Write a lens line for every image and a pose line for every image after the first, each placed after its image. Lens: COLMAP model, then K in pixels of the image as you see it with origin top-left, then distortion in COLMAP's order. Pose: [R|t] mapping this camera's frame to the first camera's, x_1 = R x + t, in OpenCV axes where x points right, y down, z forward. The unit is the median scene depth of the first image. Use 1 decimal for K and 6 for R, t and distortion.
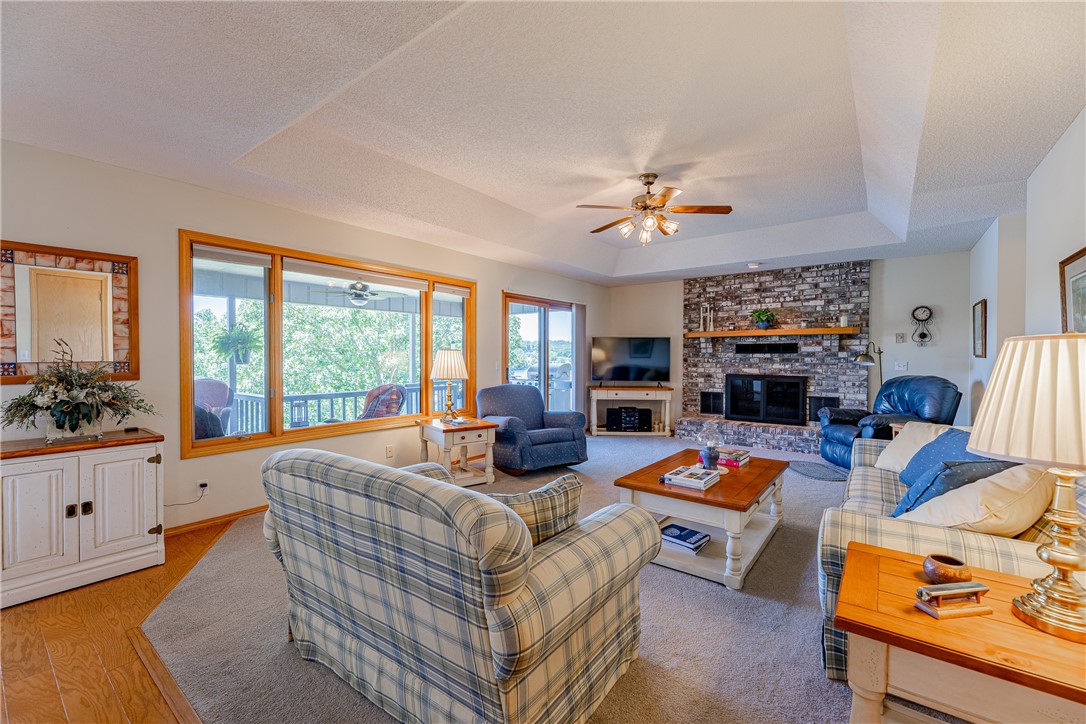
lens RADIAL K [[446.1, 0, 539.6], [0, 446.1, 362.4], [0, 0, 1]] dist [0.000554, 0.000233]
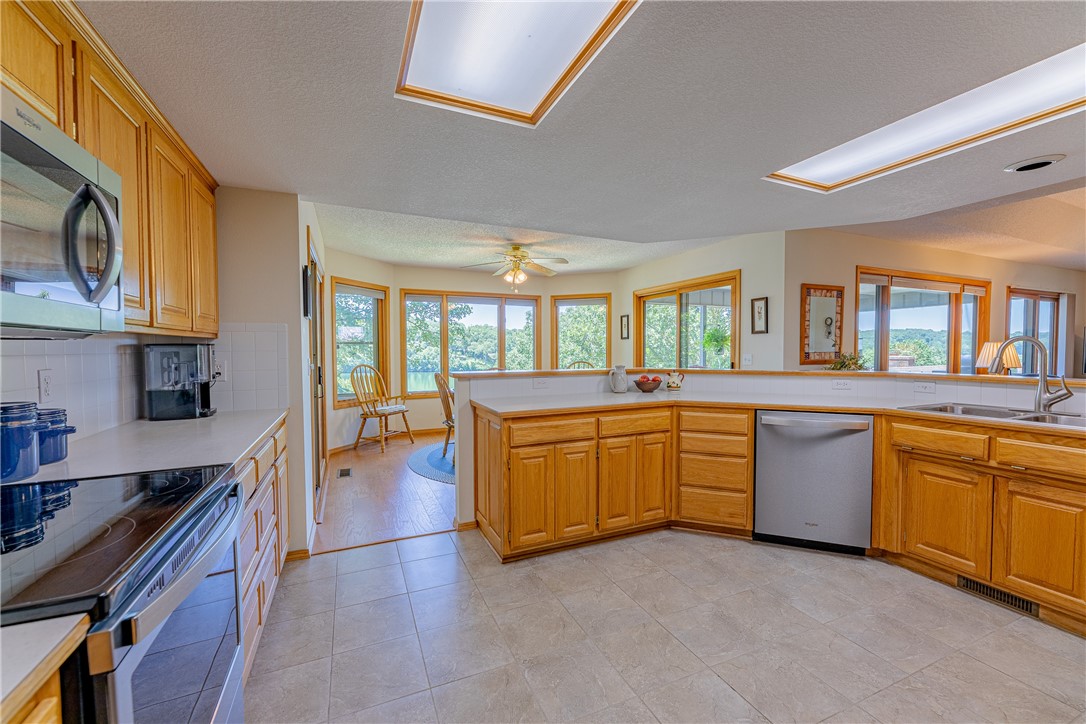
lens RADIAL K [[433.9, 0, 543.0], [0, 433.9, 362.0], [0, 0, 1]] dist [0.001602, 0.000056]
pose [[0.880949, 0.007827, -0.473146, -0.612864], [-0.001021, 0.999892, 0.014640, 0.006999], [0.473210, -0.012414, 0.880862, -0.486075]]
